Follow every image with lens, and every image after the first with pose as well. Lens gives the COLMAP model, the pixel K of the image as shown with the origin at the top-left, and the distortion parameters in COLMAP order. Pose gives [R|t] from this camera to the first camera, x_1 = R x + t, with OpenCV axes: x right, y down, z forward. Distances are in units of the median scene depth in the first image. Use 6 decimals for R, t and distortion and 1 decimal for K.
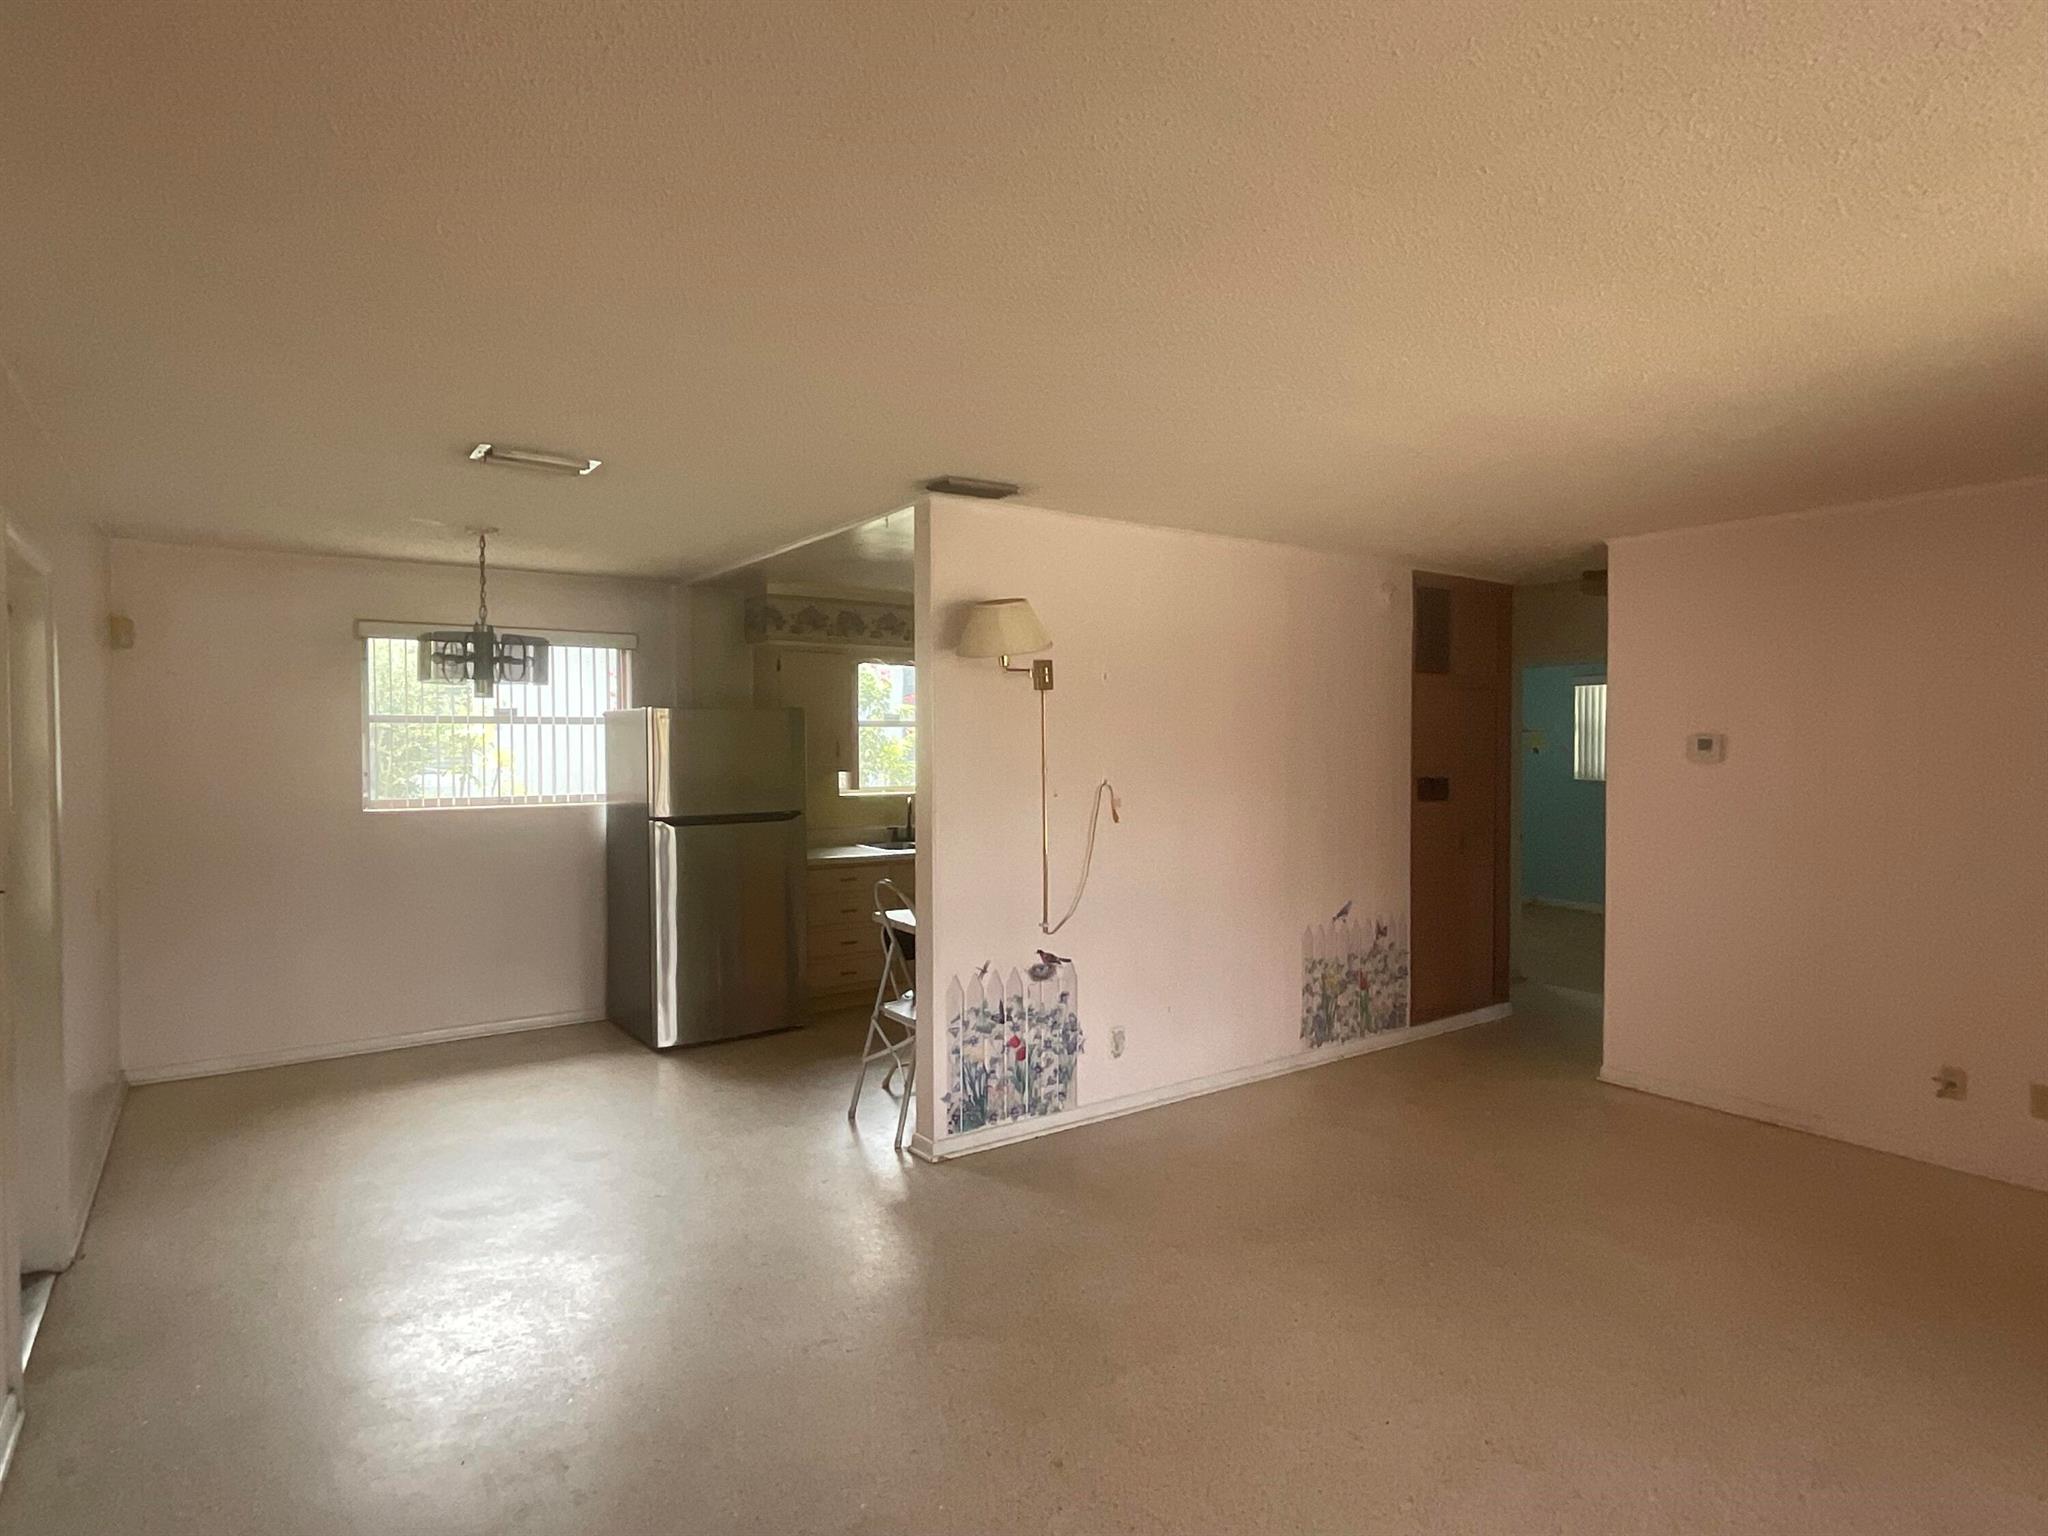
lens RADIAL K [[1137.5, 0, 1019.0], [0, 1137.5, 764.8], [0, 0, 1]] dist [-0.005539, 0.012167]
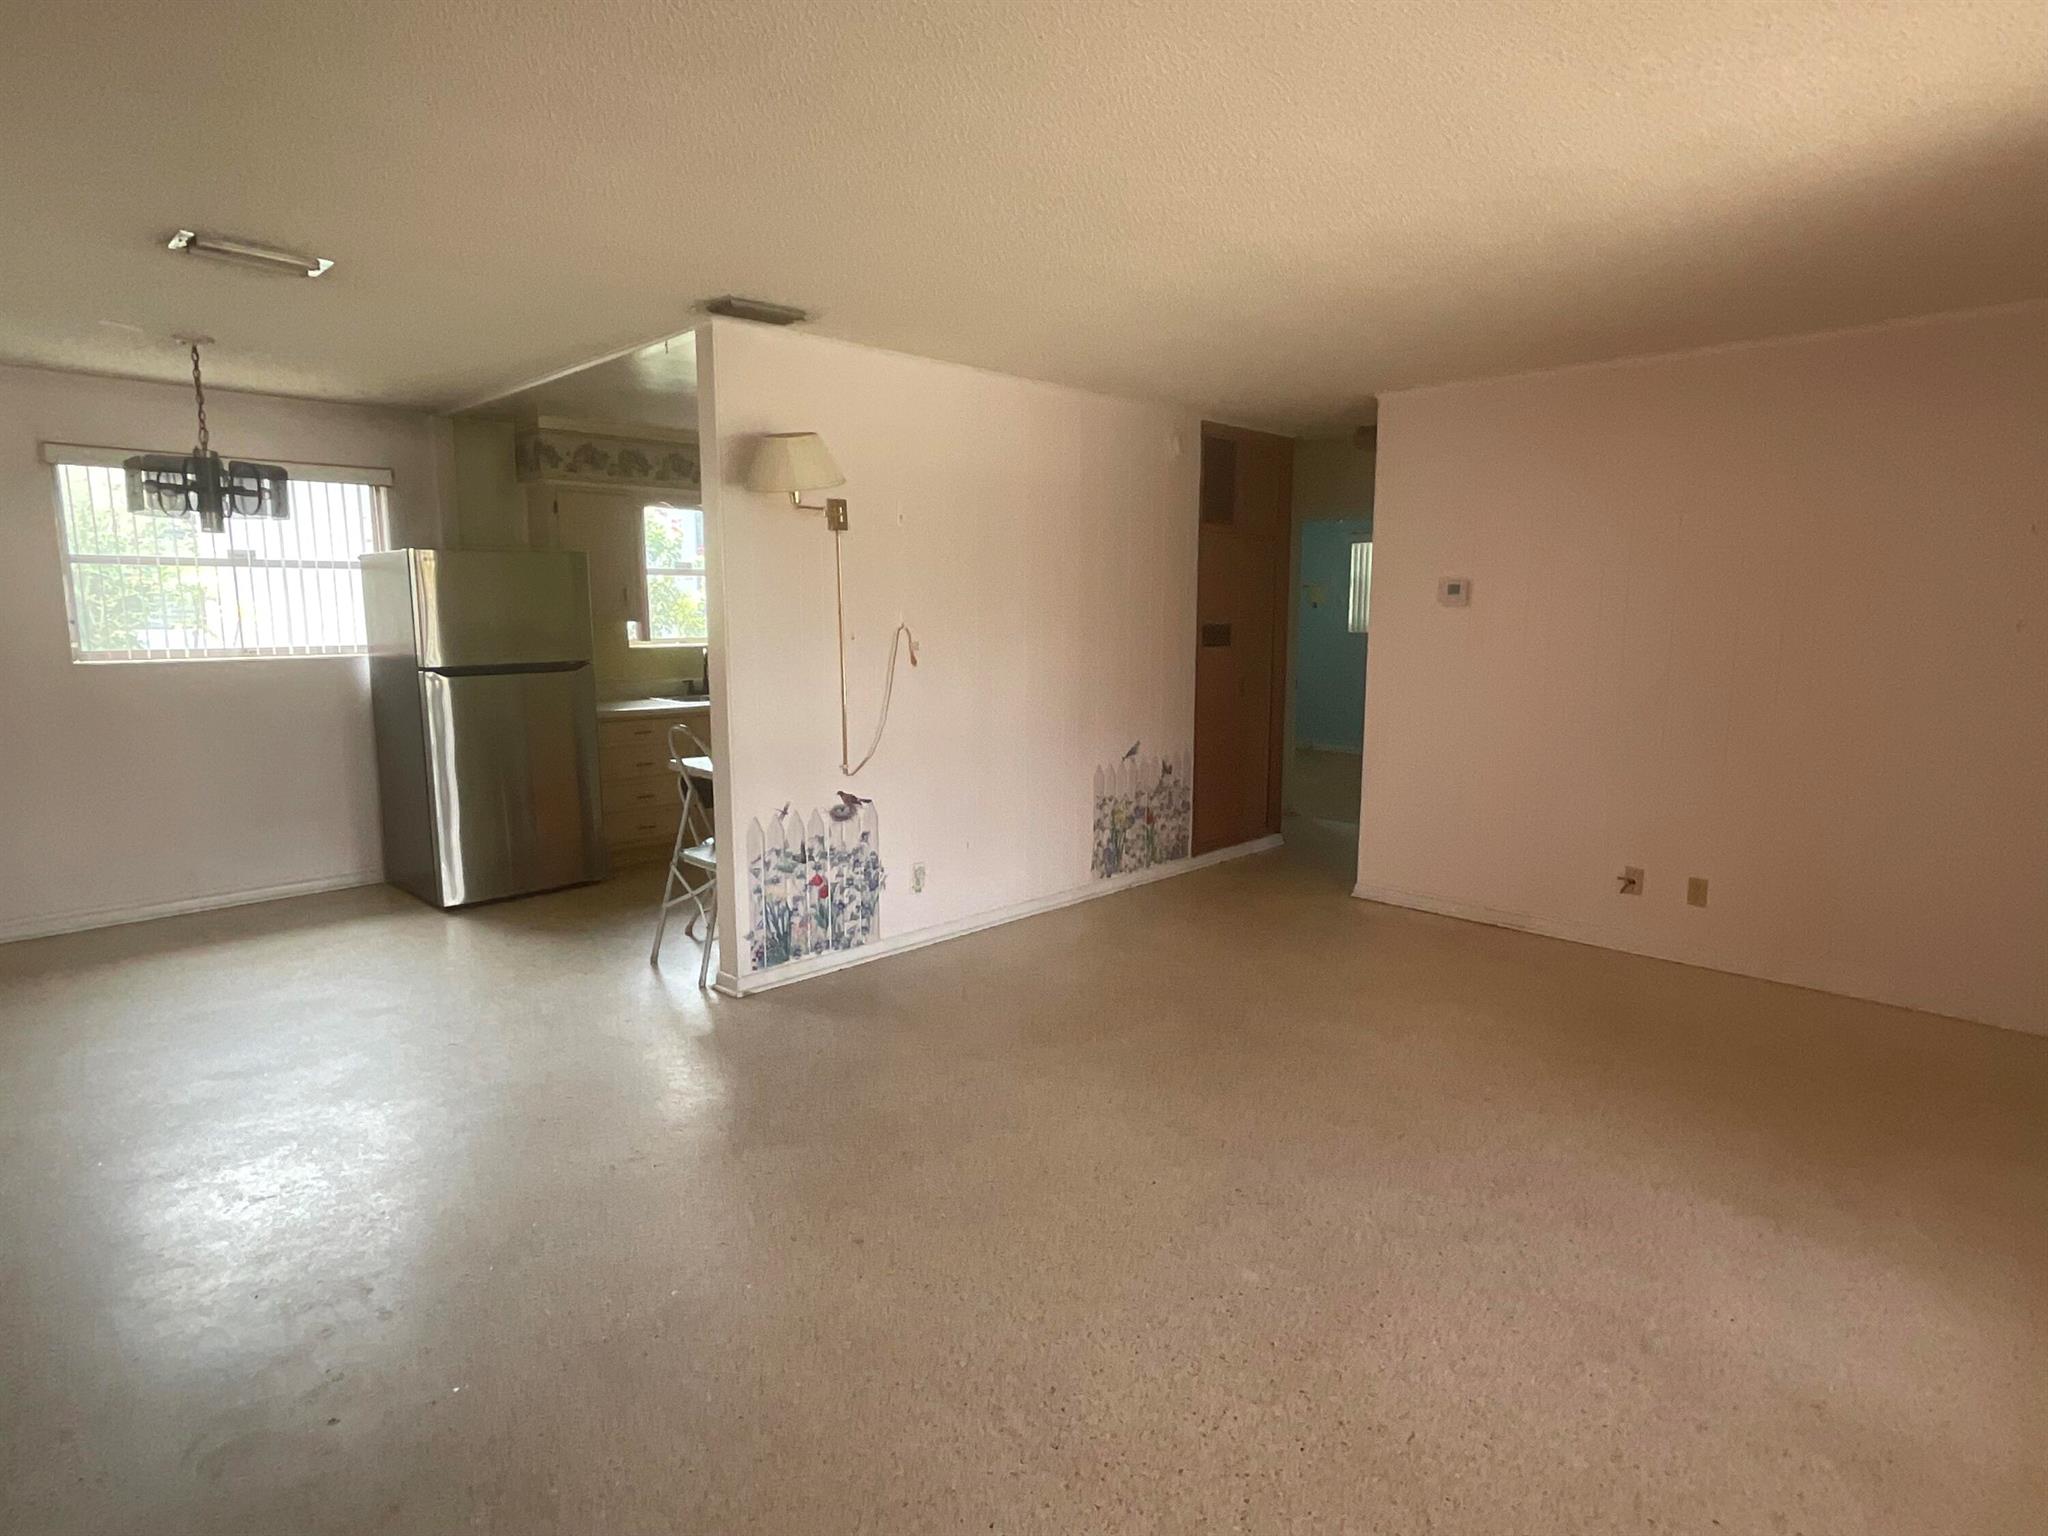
lens RADIAL K [[1137.5, 0, 1020.6], [0, 1137.5, 766.0], [0, 0, 1]] dist [-0.005539, 0.012167]
pose [[0.985651, -0.022821, 0.167248, 0.006999], [0.002658, 0.992794, 0.119804, 0.016856], [-0.168777, -0.117640, 0.978609, -0.016309]]
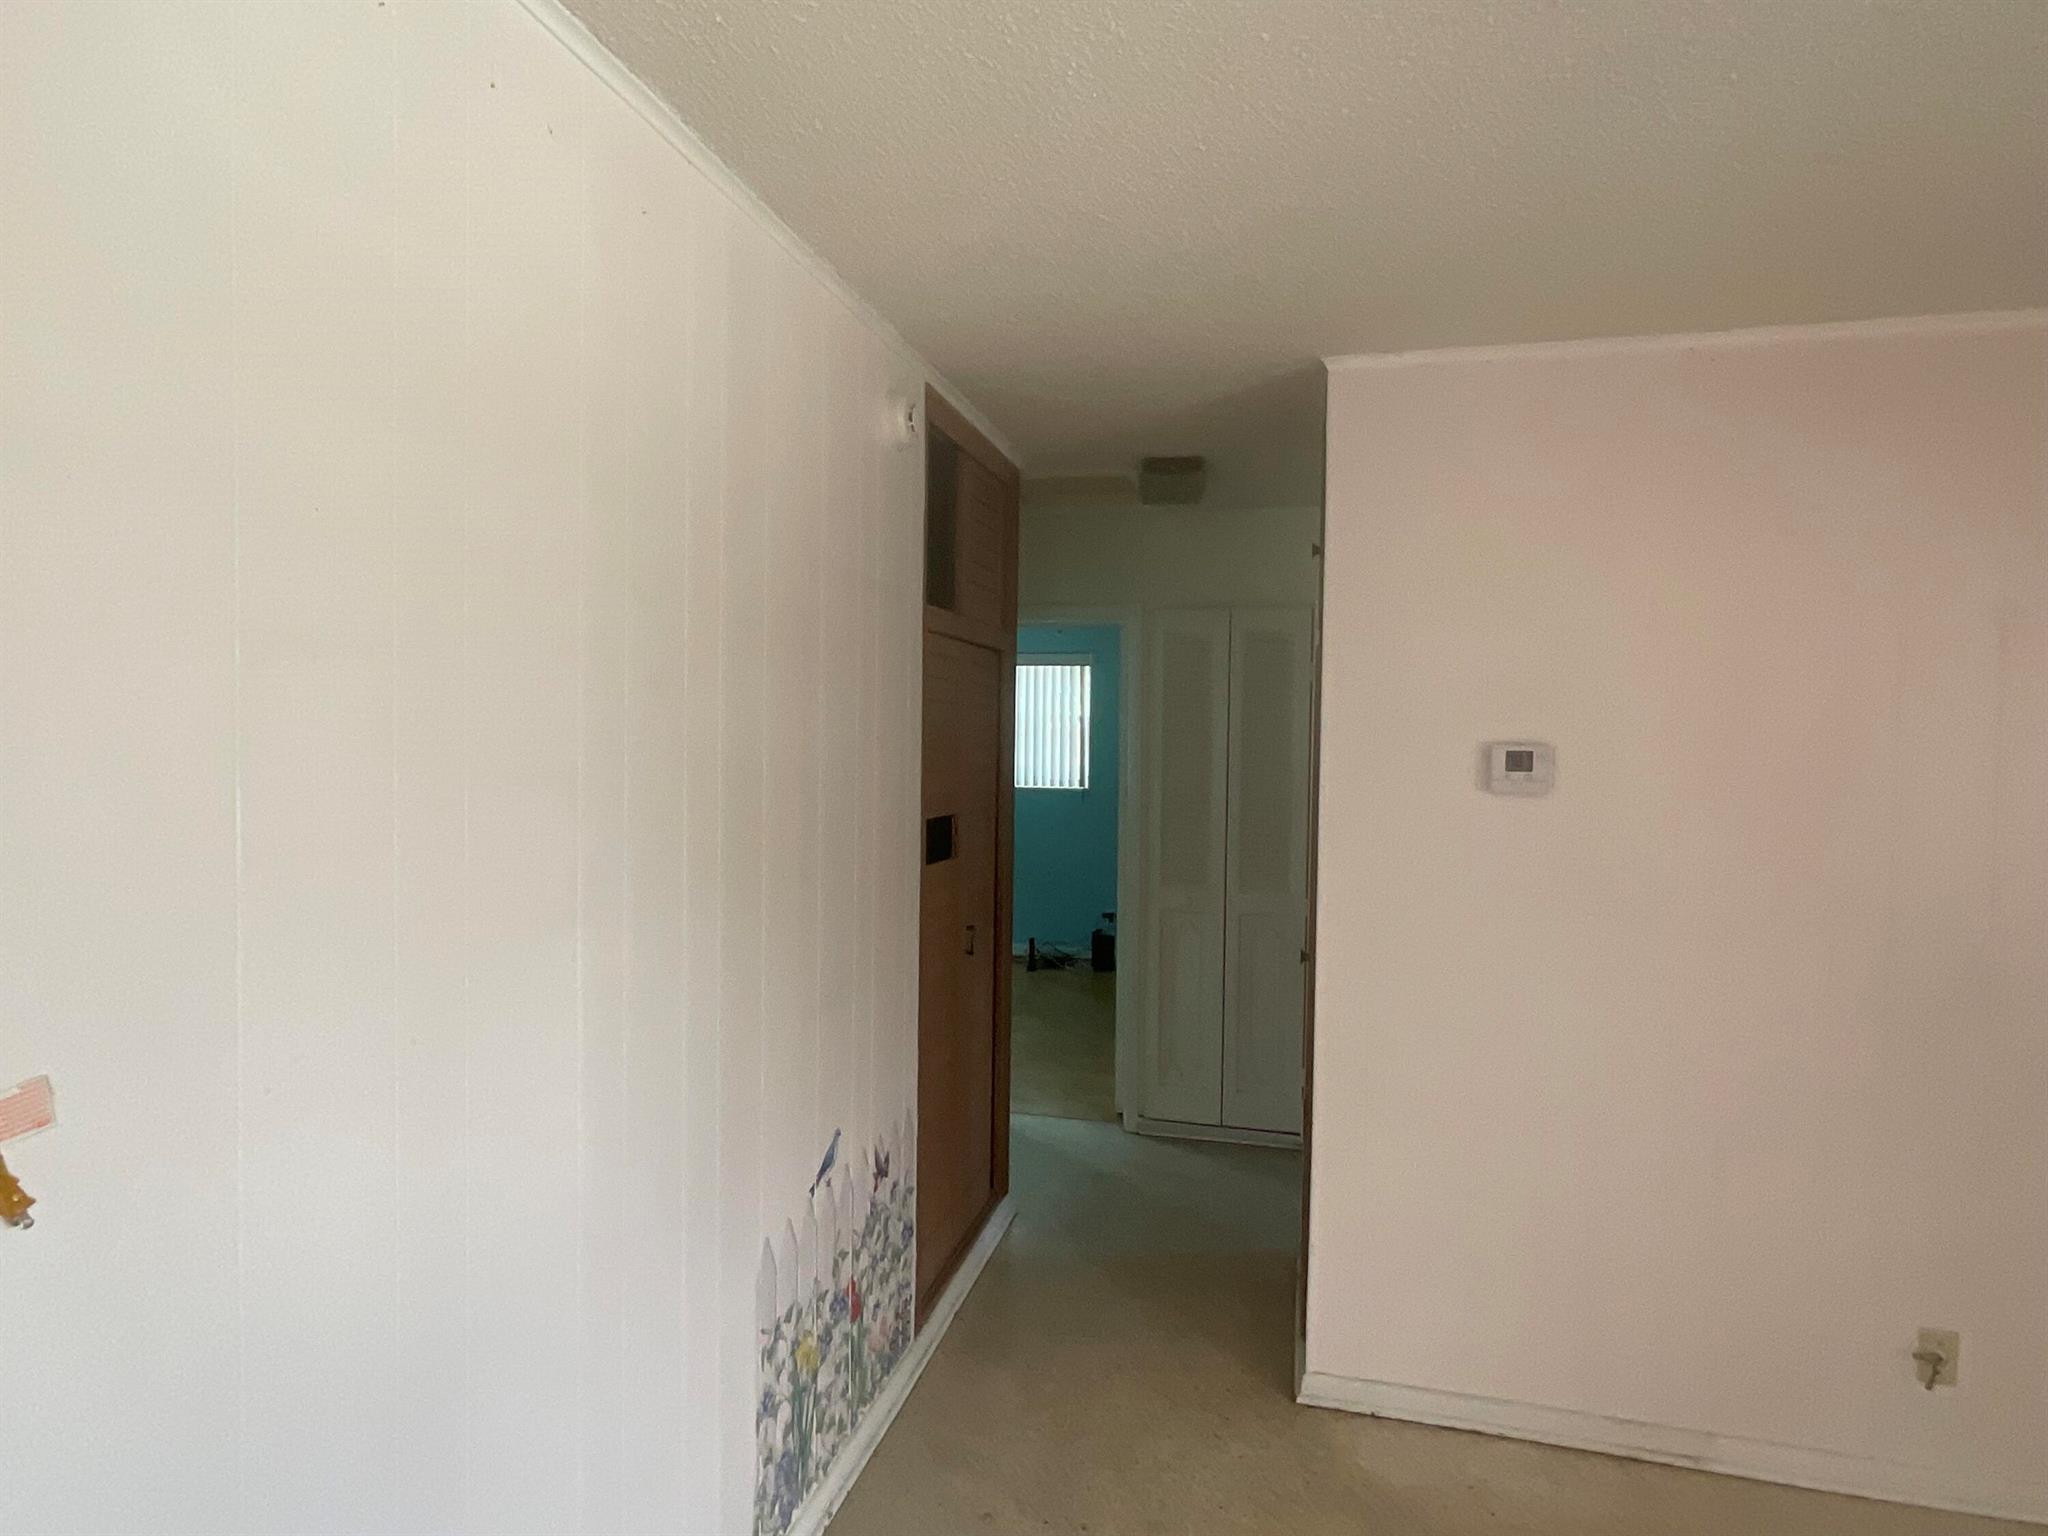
lens RADIAL K [[1137.5, 0, 1033.1], [0, 1137.5, 771.0], [0, 0, 1]] dist [-0.005539, 0.012167]
pose [[0.756700, -0.012564, 0.653642, 0.077012], [-0.000938, 0.999793, 0.020304, -0.021394], [-0.653762, -0.015977, 0.756532, 0.663162]]
